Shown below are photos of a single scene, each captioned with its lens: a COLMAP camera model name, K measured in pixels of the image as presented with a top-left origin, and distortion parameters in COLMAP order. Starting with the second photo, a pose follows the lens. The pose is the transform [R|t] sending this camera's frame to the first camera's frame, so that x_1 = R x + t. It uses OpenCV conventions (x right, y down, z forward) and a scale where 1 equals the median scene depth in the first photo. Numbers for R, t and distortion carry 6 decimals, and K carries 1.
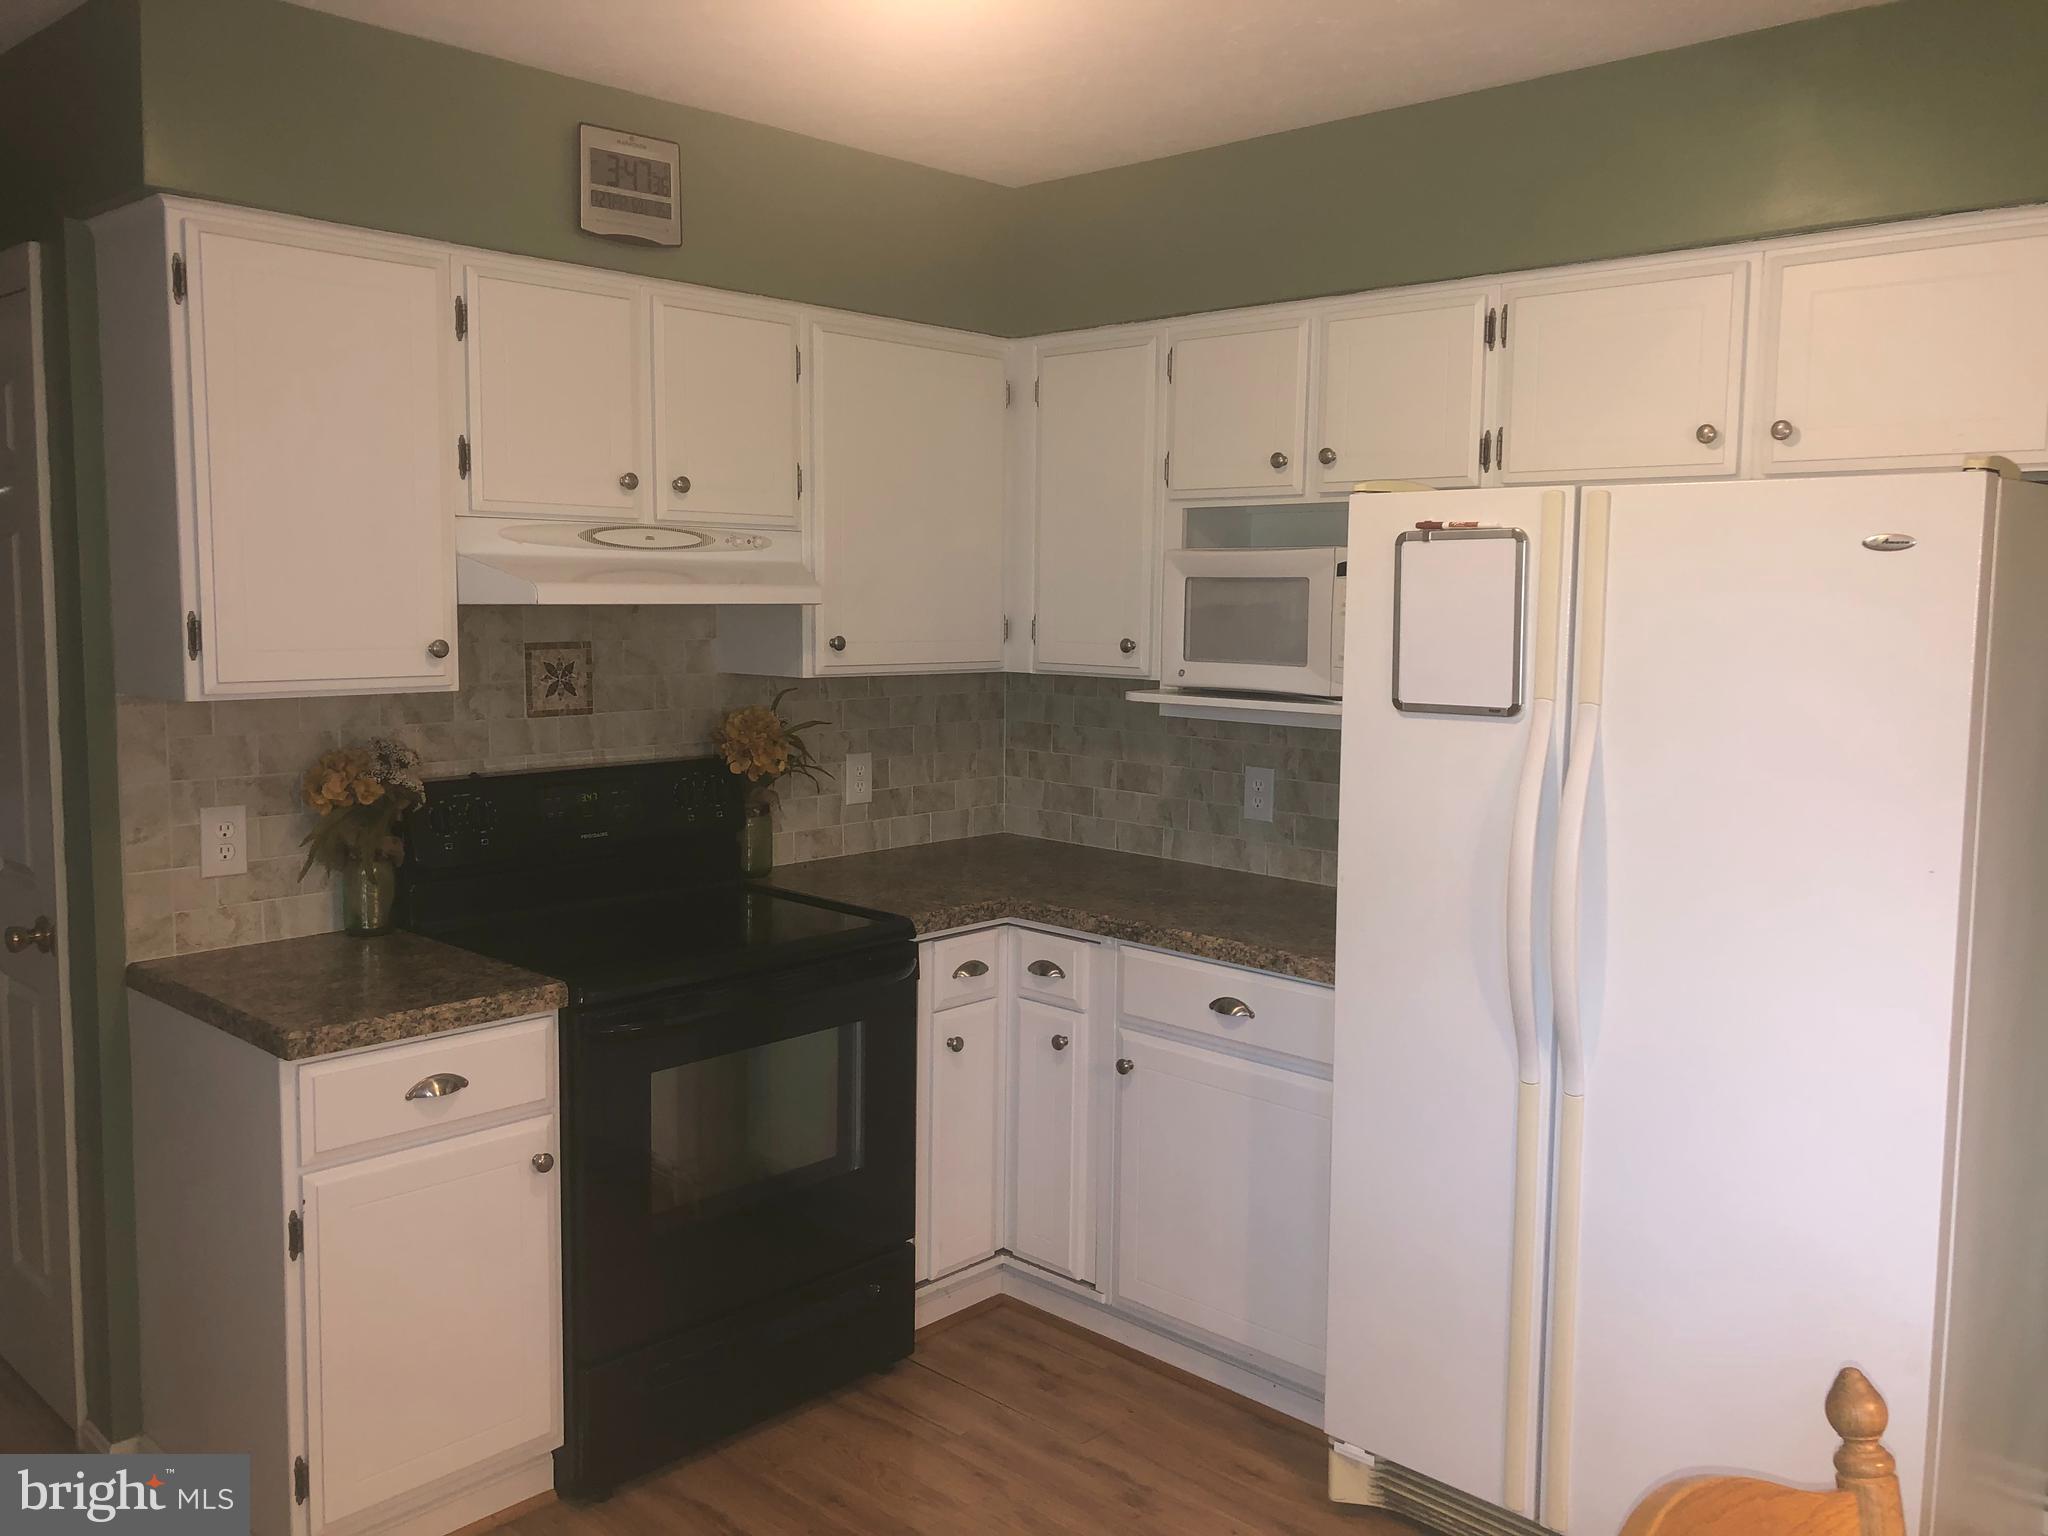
lens RADIAL K [[1651.8, 0, 1026.5], [0, 1651.8, 729.2], [0, 0, 1]] dist [0.016006, 0.000502]
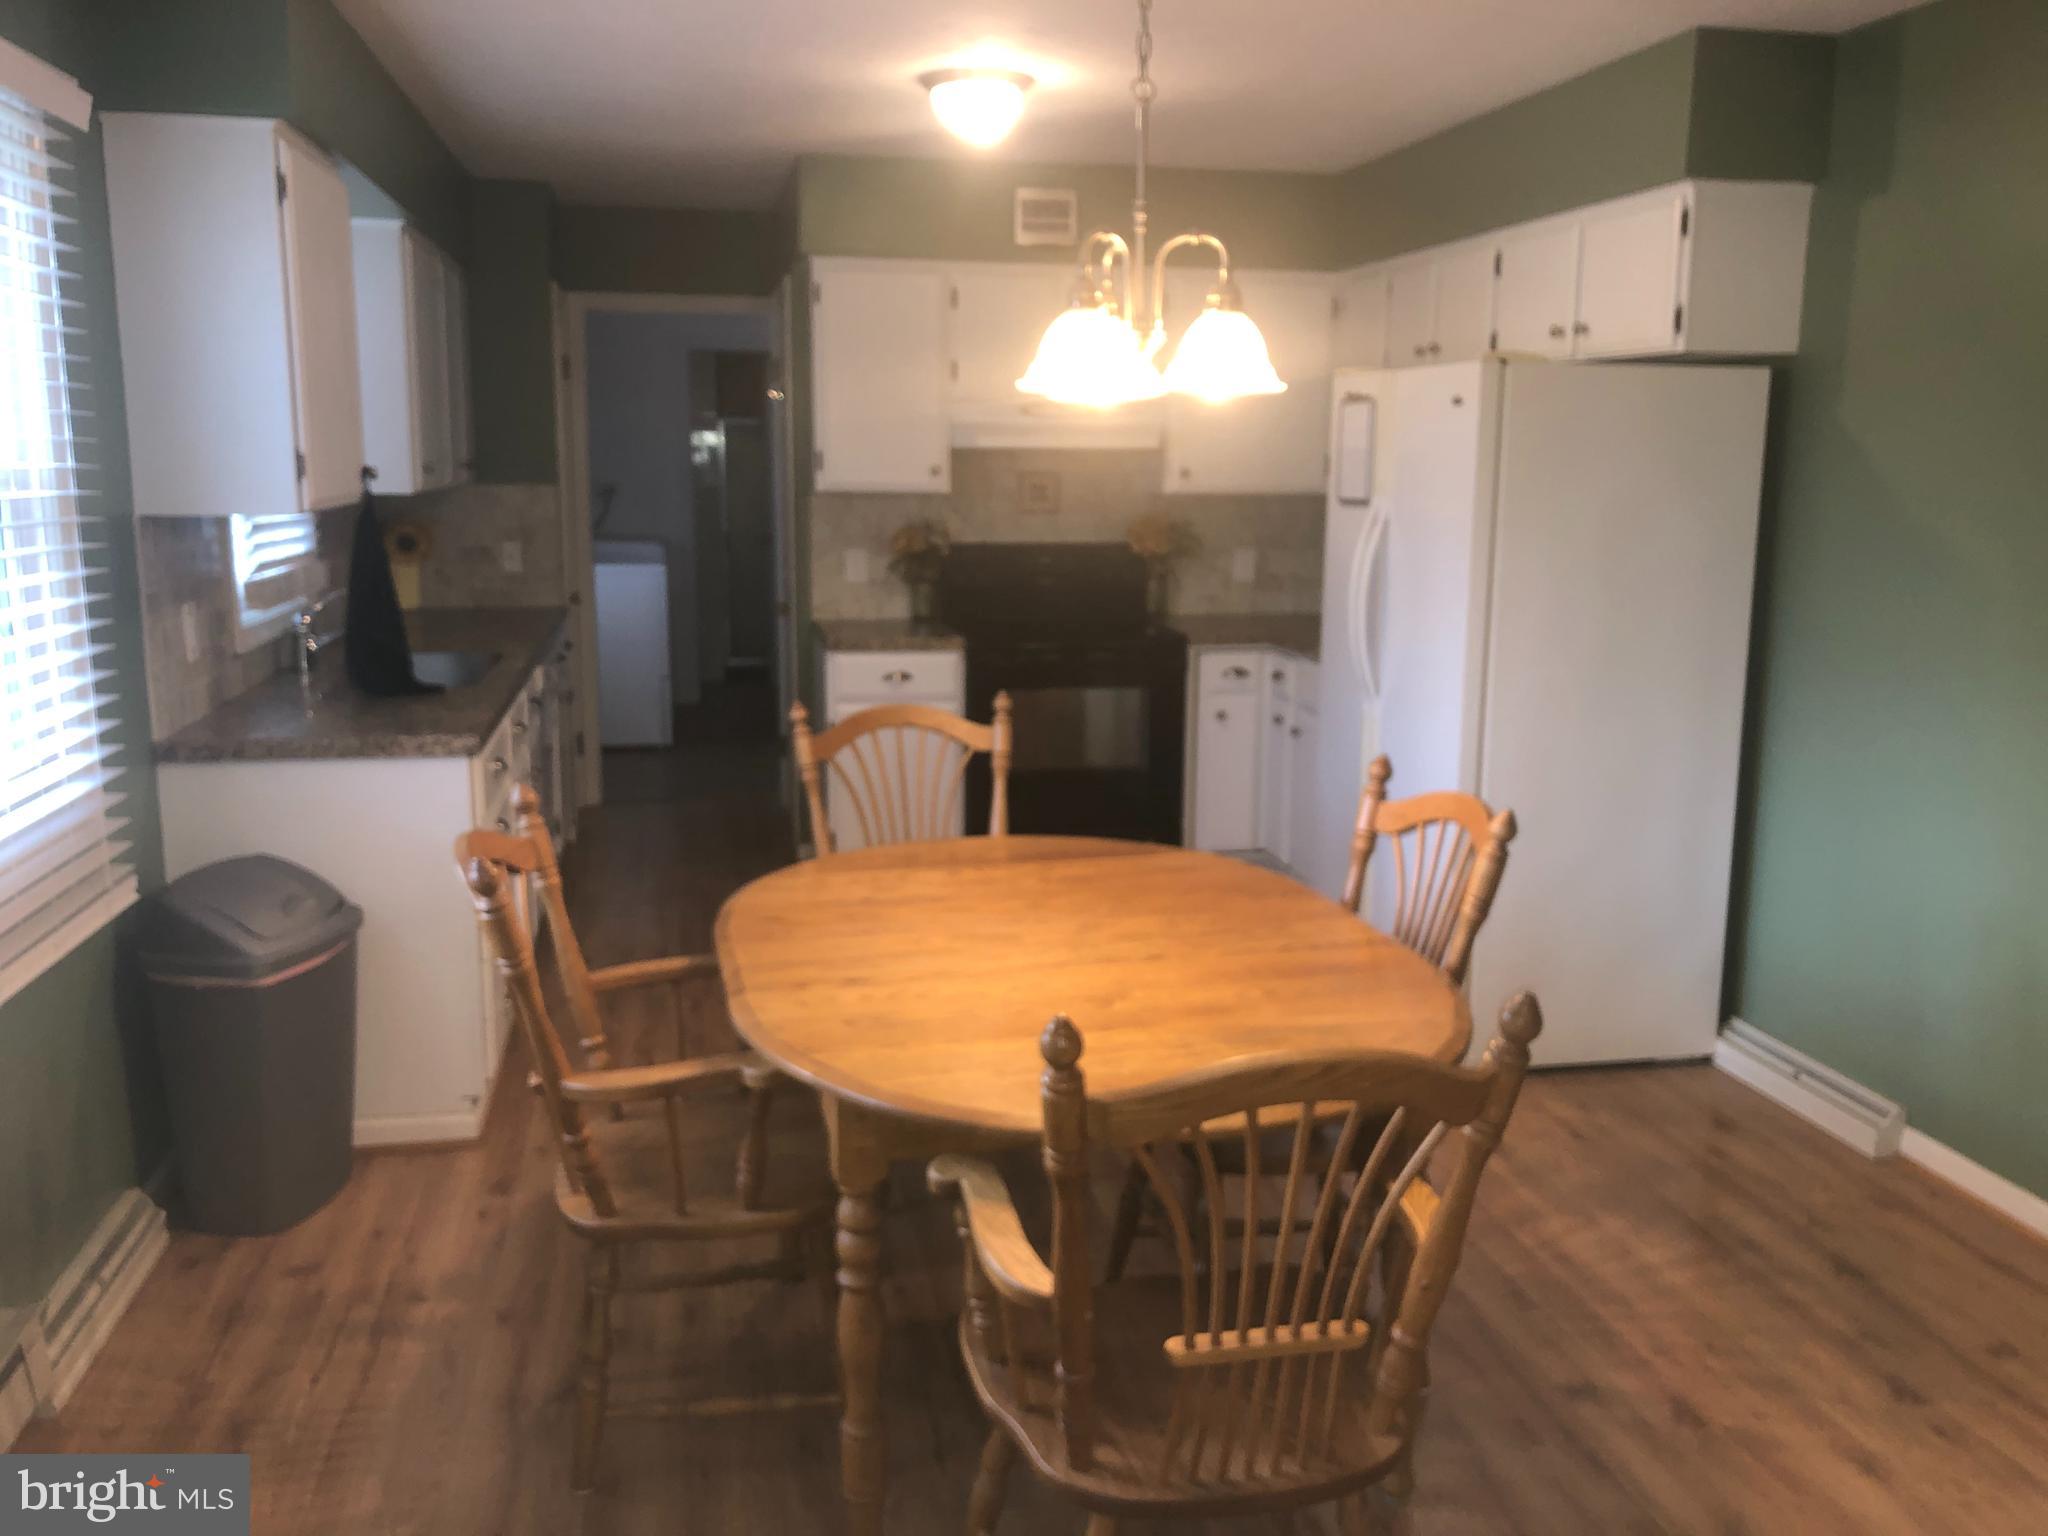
lens RADIAL K [[1709.4, 0, 1024.0], [0, 1709.4, 768.0], [0, 0, 1]] dist [0.010741, -0.003439]
pose [[0.815291, 0.101586, -0.570070, 0.885975], [-0.050593, 0.993223, 0.104636, 0.081619], [0.576836, -0.056468, 0.814906, -0.593753]]
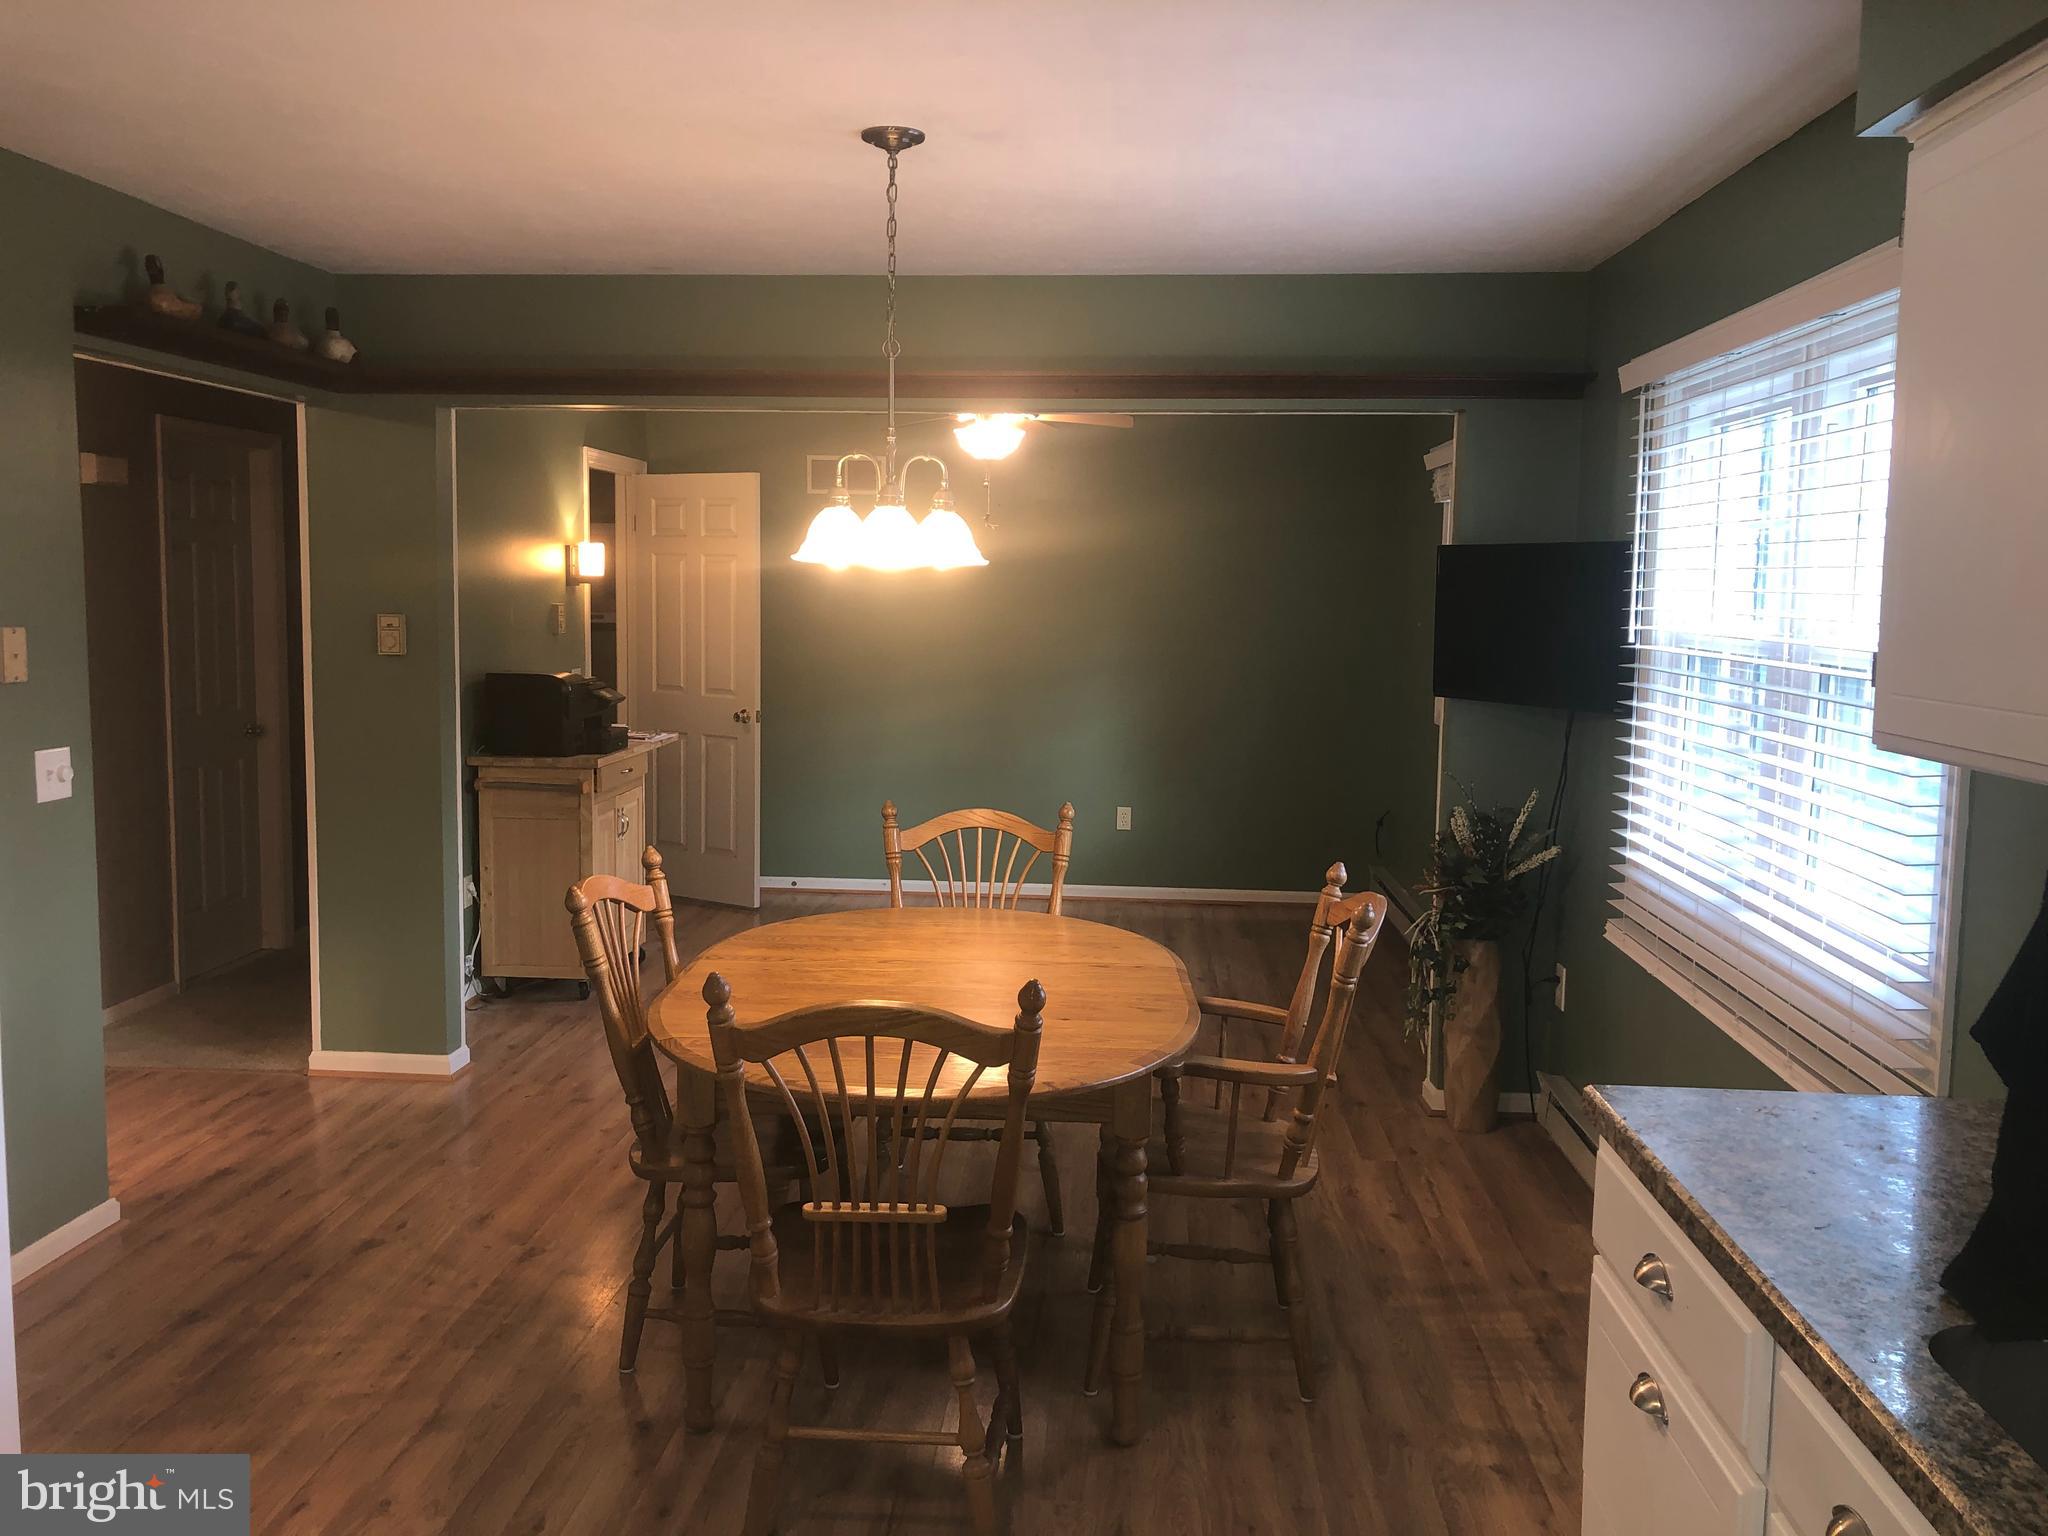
lens RADIAL K [[1709.4, 0, 1024.0], [0, 1709.4, 768.0], [0, 0, 1]] dist [0.010741, -0.003439]
pose [[-0.644567, -0.100429, 0.757923, -2.136998], [0.048694, 0.983930, 0.171788, -0.254296], [-0.762996, 0.147635, -0.629318, 2.448139]]
